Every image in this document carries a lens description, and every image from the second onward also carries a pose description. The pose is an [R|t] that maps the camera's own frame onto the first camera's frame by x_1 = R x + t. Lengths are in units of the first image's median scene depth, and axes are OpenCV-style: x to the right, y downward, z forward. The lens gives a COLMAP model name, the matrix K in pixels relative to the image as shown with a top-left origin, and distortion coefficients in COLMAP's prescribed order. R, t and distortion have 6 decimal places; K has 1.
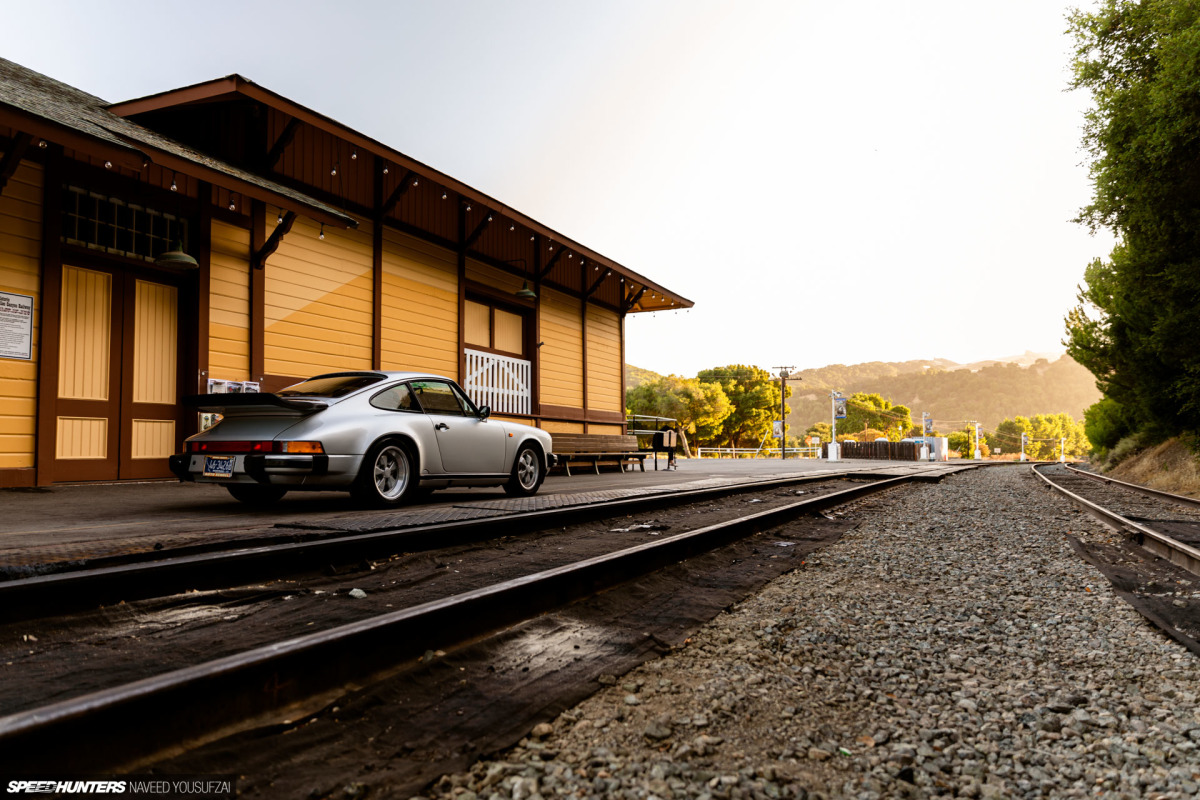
lens RADIAL K [[829.3, 0, 609.9], [0, 829.3, 404.9], [0, 0, 1]] dist [0.051129, 0.007788]
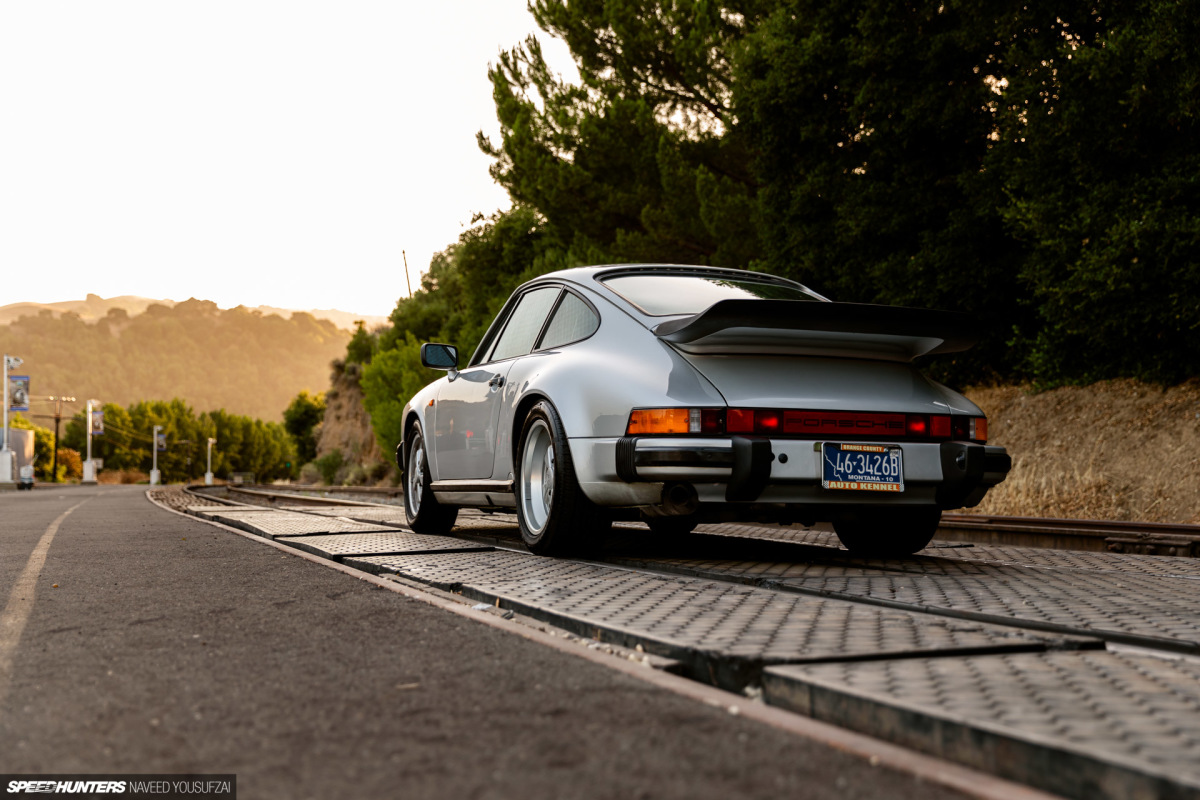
lens RADIAL K [[1524.6, 0, 597.4], [0, 1524.6, 403.5], [0, 0, 1]] dist [0.033691, 0.000000]
pose [[0.707371, 0.025032, 0.706399, 0.056262], [-0.033451, 0.999439, -0.001919, 0.014929], [-0.706050, -0.022272, 0.707811, 0.228838]]
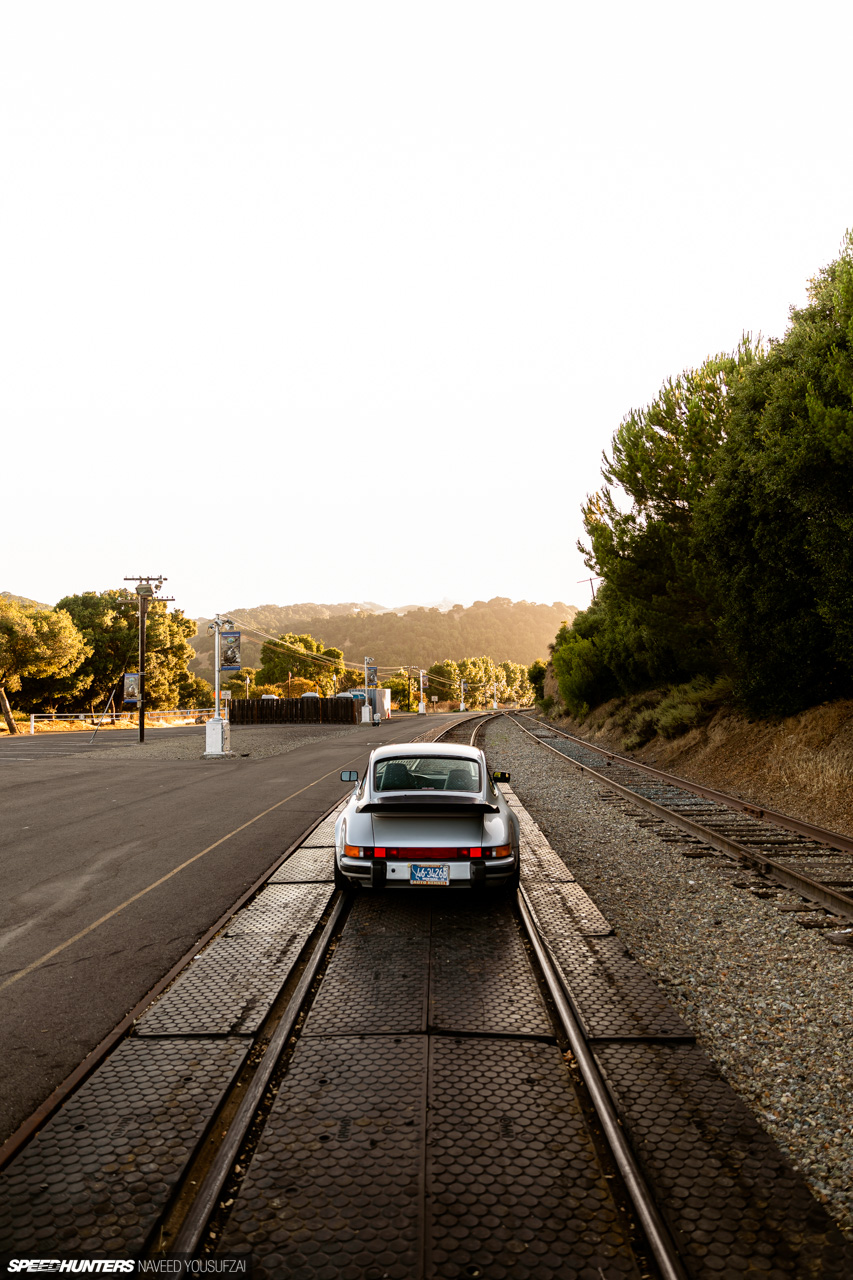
lens RADIAL K [[884.5, 0, 424.9], [0, 884.5, 636.3], [0, 0, 1]] dist [0.051129, 0.007788]
pose [[0.904923, 0.010091, 0.425456, 0.067263], [-0.004685, 0.999894, -0.013751, 0.000827], [-0.425550, 0.010450, 0.904874, 0.199698]]
